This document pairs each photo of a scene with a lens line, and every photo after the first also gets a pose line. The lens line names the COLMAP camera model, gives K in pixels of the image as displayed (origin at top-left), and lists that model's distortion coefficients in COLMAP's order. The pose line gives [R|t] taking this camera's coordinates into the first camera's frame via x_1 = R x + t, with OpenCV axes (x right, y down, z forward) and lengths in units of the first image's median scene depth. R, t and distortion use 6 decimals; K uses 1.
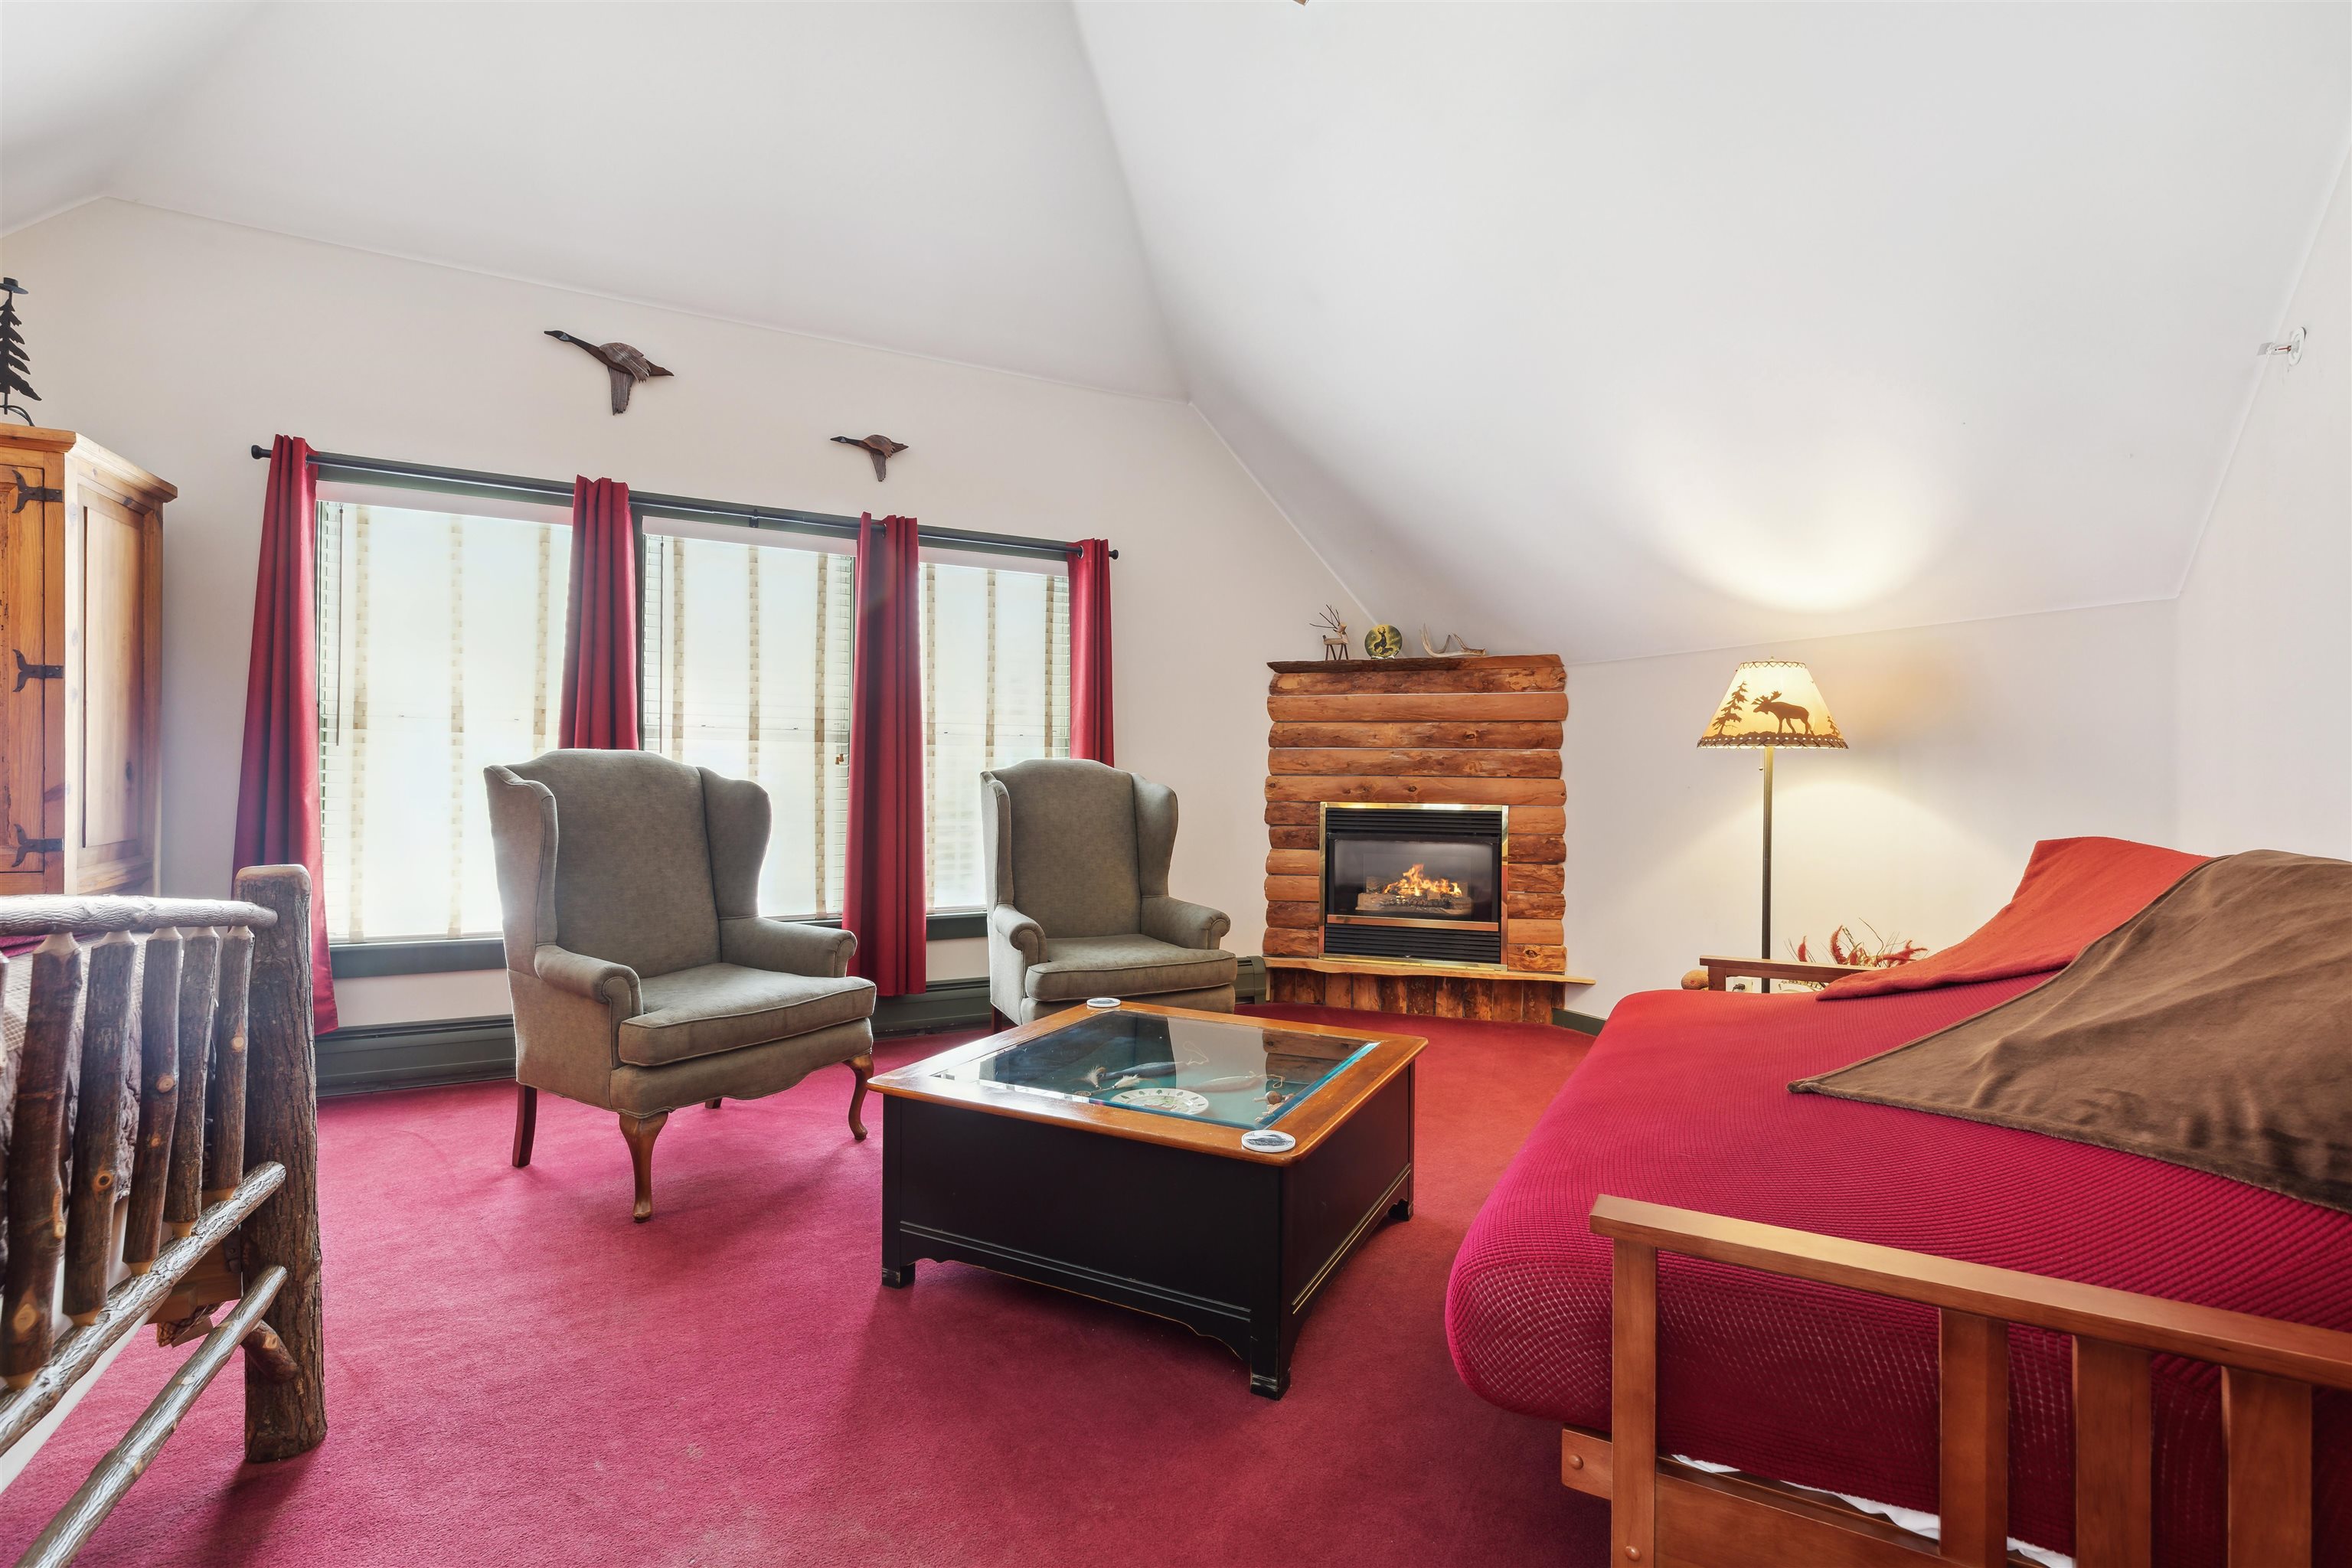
lens RADIAL K [[1040.9, 0, 1171.8], [0, 1040.9, 749.2], [0, 0, 1]] dist [0.000583, 0.000185]
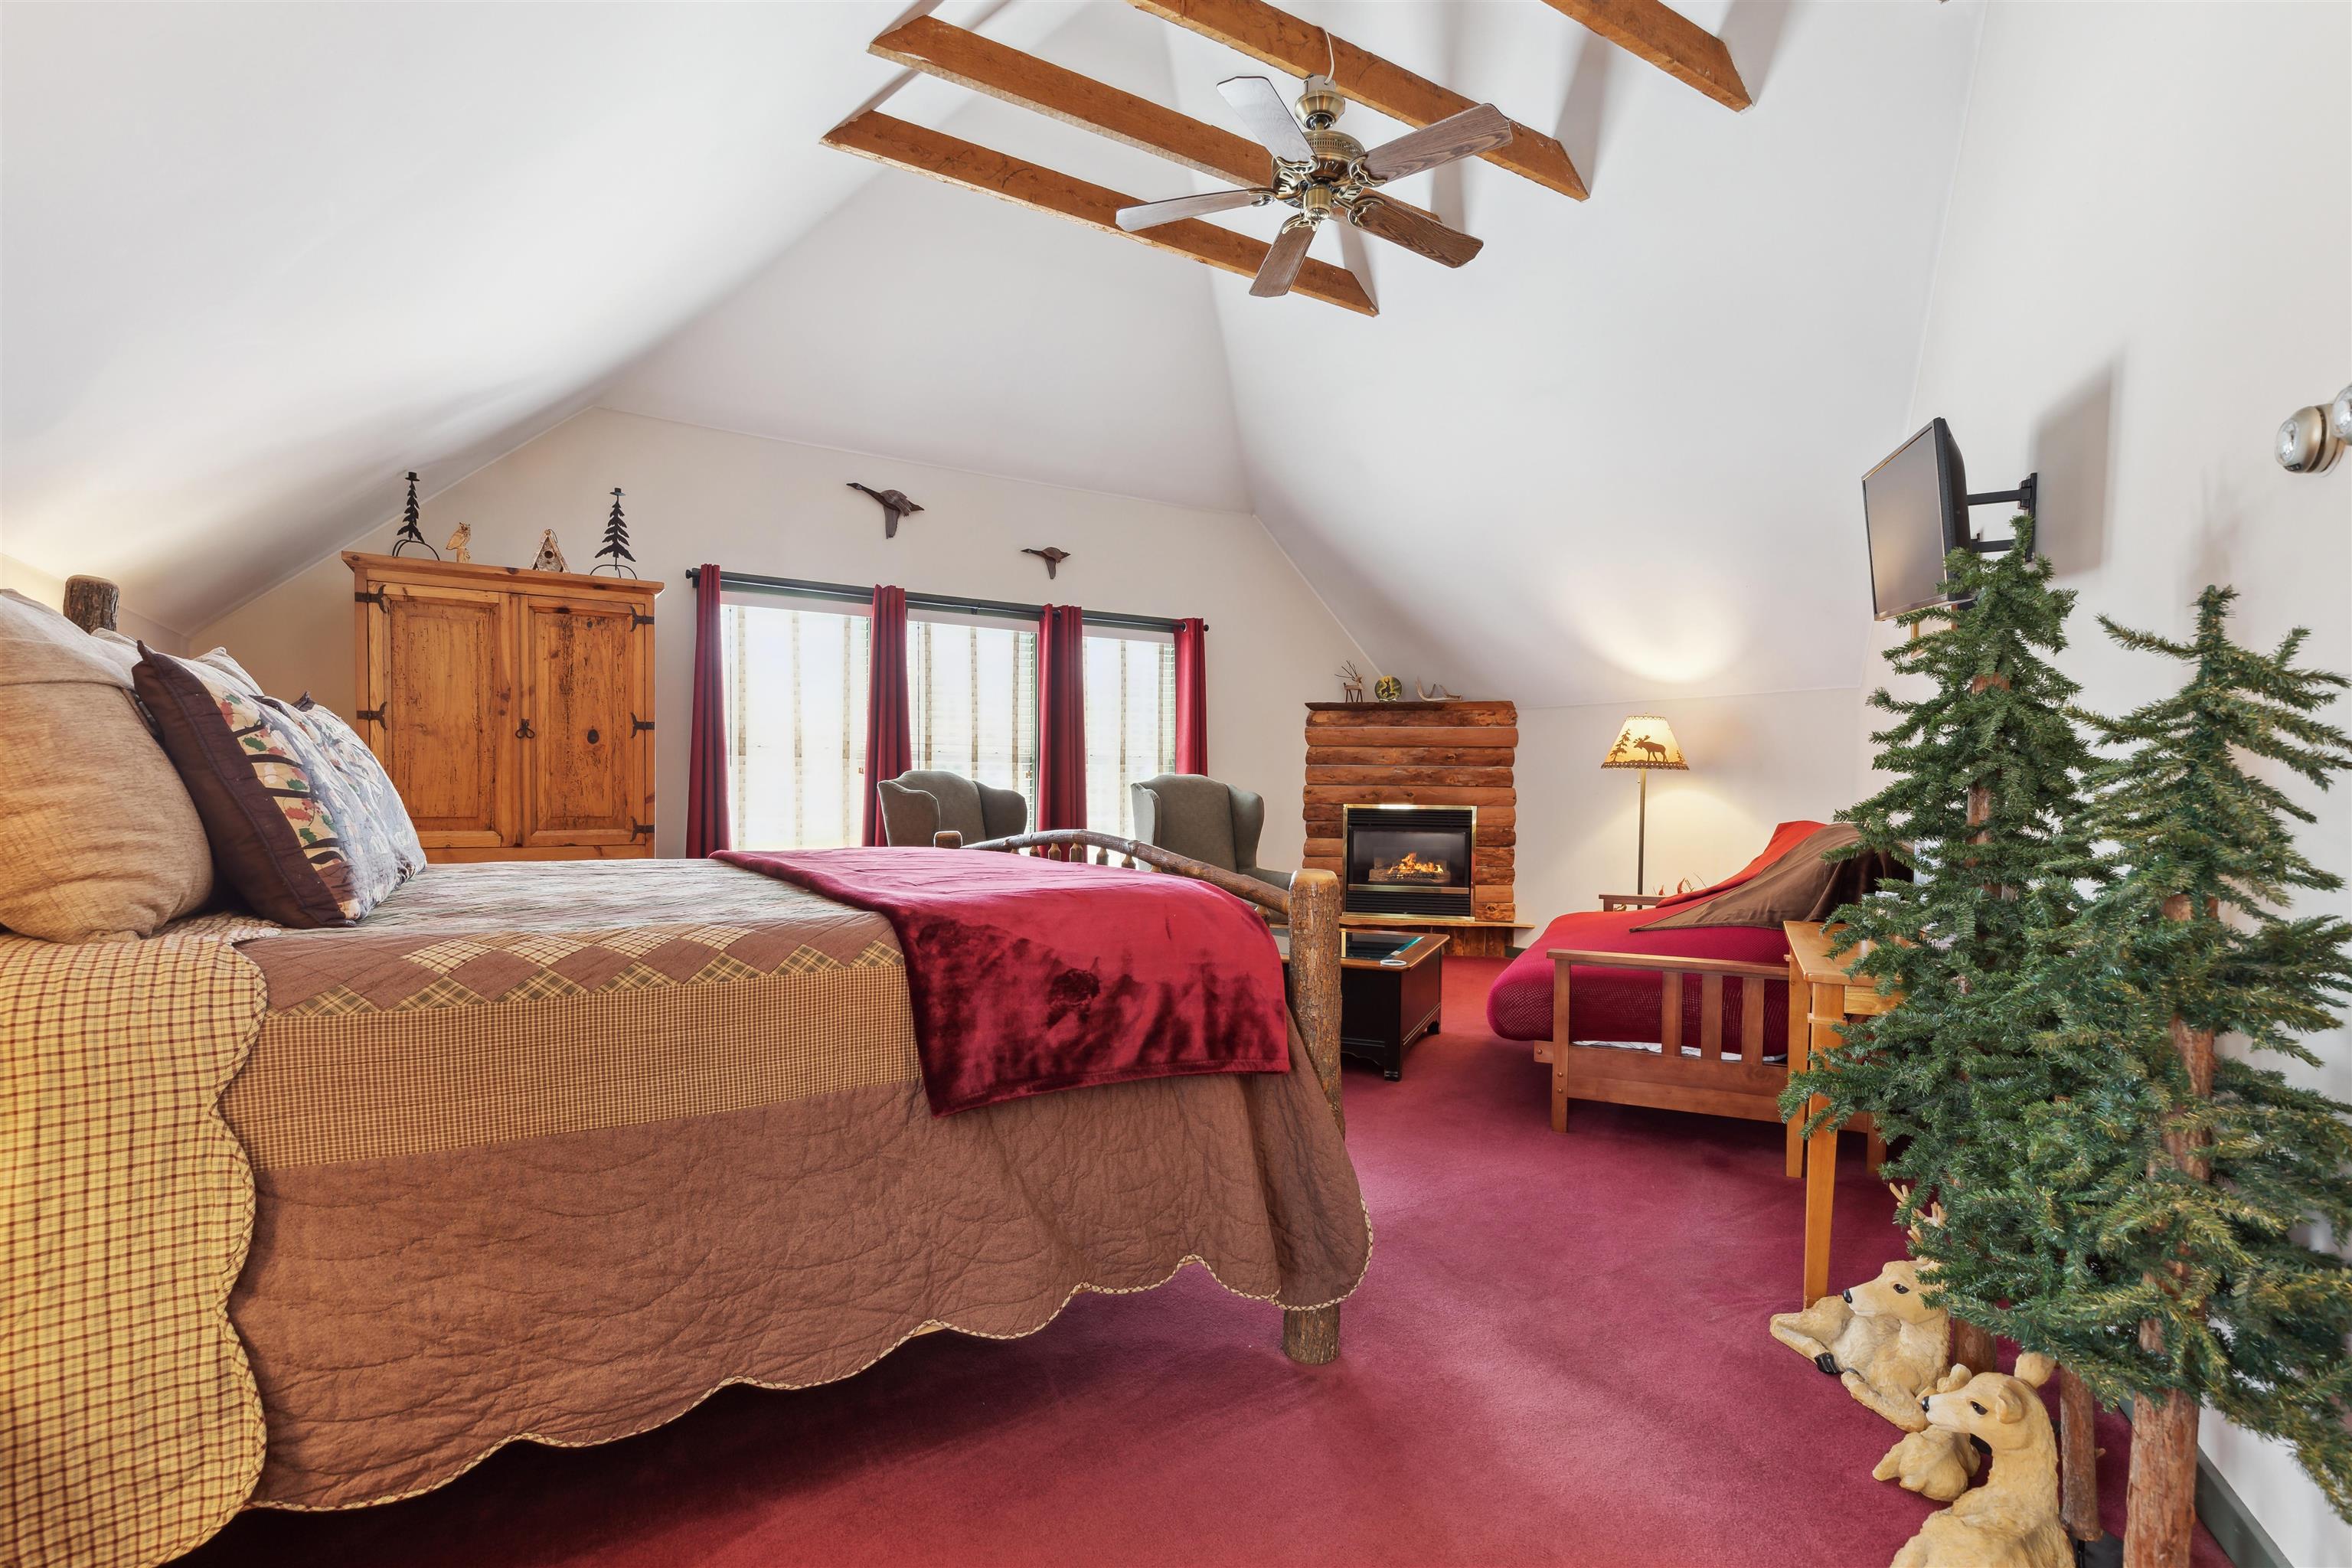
lens RADIAL K [[1084.6, 0, 1176.0], [0, 1084.6, 784.0], [0, 0, 1]] dist [-0.002205, -0.000545]
pose [[0.996969, 0.000216, 0.077803, -0.213629], [-0.002508, 0.999566, 0.029361, -0.019834], [-0.077763, -0.029467, 0.996536, -0.472770]]
